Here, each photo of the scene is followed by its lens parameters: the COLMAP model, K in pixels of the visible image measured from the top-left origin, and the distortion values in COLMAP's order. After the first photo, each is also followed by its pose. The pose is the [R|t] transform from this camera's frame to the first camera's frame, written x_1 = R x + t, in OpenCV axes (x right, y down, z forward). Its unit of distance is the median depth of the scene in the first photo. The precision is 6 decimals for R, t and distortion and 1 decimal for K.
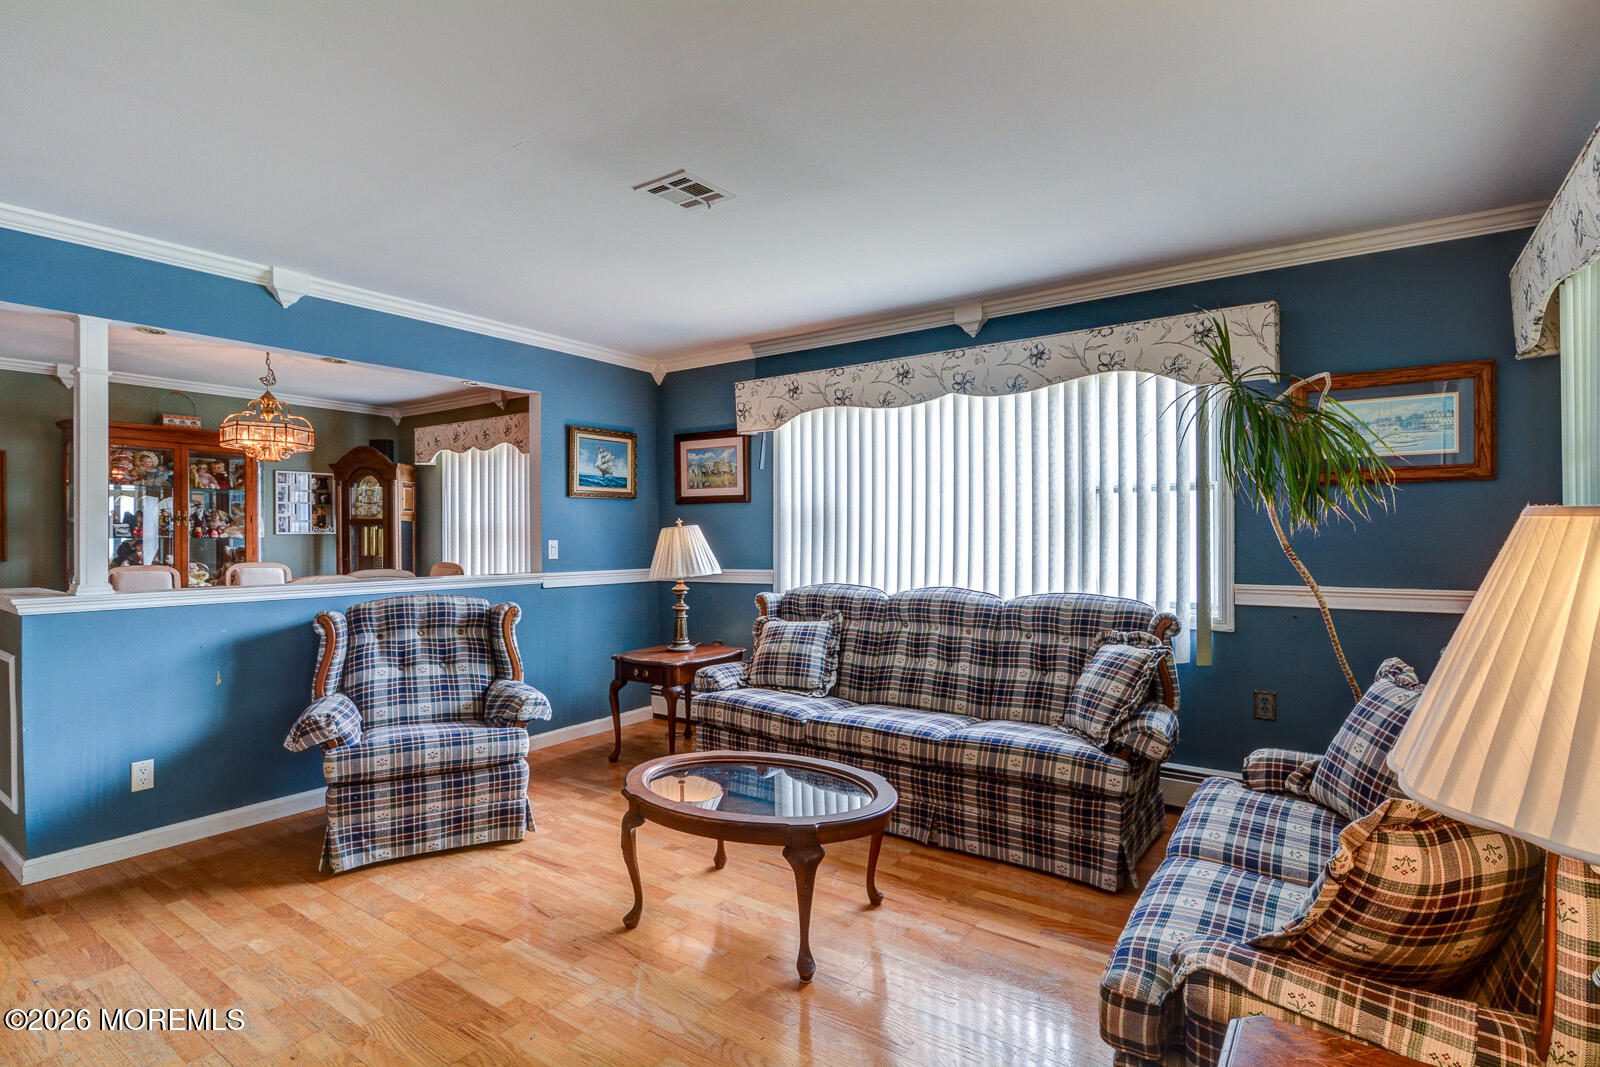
lens RADIAL K [[779.7, 0, 820.2], [0, 779.7, 535.8], [0, 0, 1]] dist [-0.000306, -0.010143]
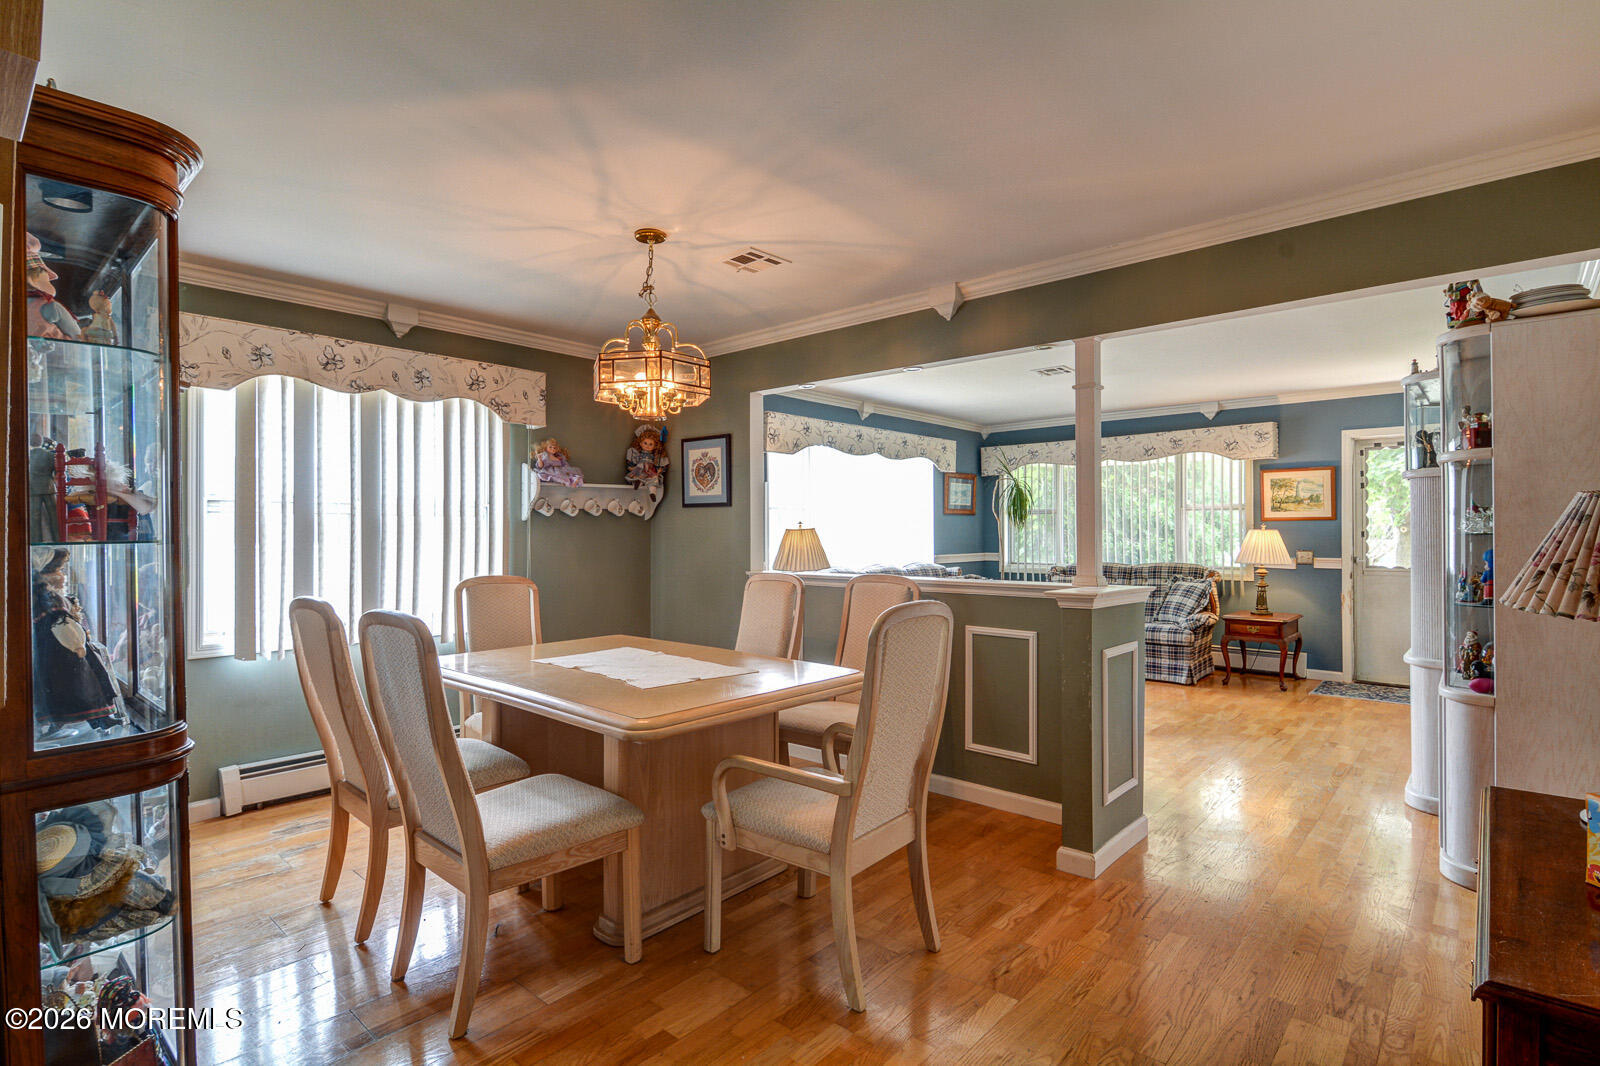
lens RADIAL K [[778.5, 0, 796.7], [0, 778.5, 522.7], [0, 0, 1]] dist [0.001622, -0.010069]
pose [[0.124591, 0.018942, 0.992027, -1.502123], [0.010327, 0.999739, -0.020386, 0.006103], [-0.992154, 0.012784, 0.124363, 0.917609]]
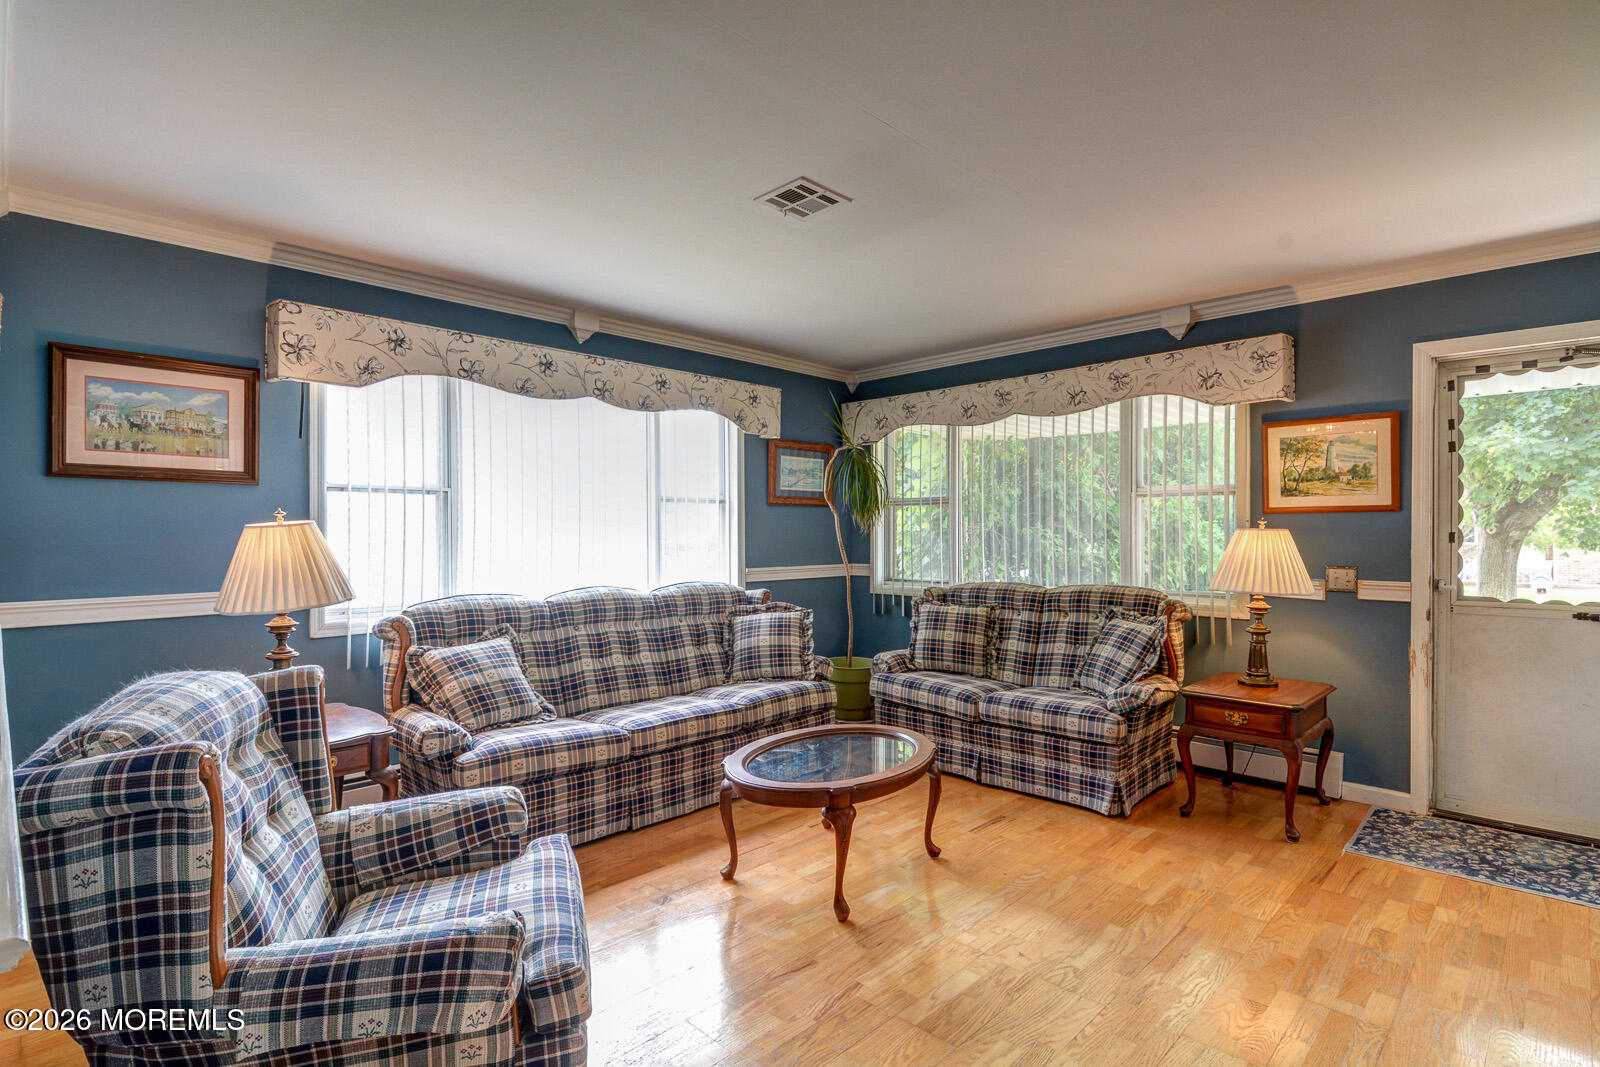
lens RADIAL K [[793.9, 0, 787.3], [0, 793.9, 532.0], [0, 0, 1]] dist [0.002160, -0.012008]
pose [[0.171934, 0.008896, 0.985068, -0.774658], [0.007490, 0.999919, -0.010338, 0.006753], [-0.985080, 0.009156, 0.171853, 0.543276]]
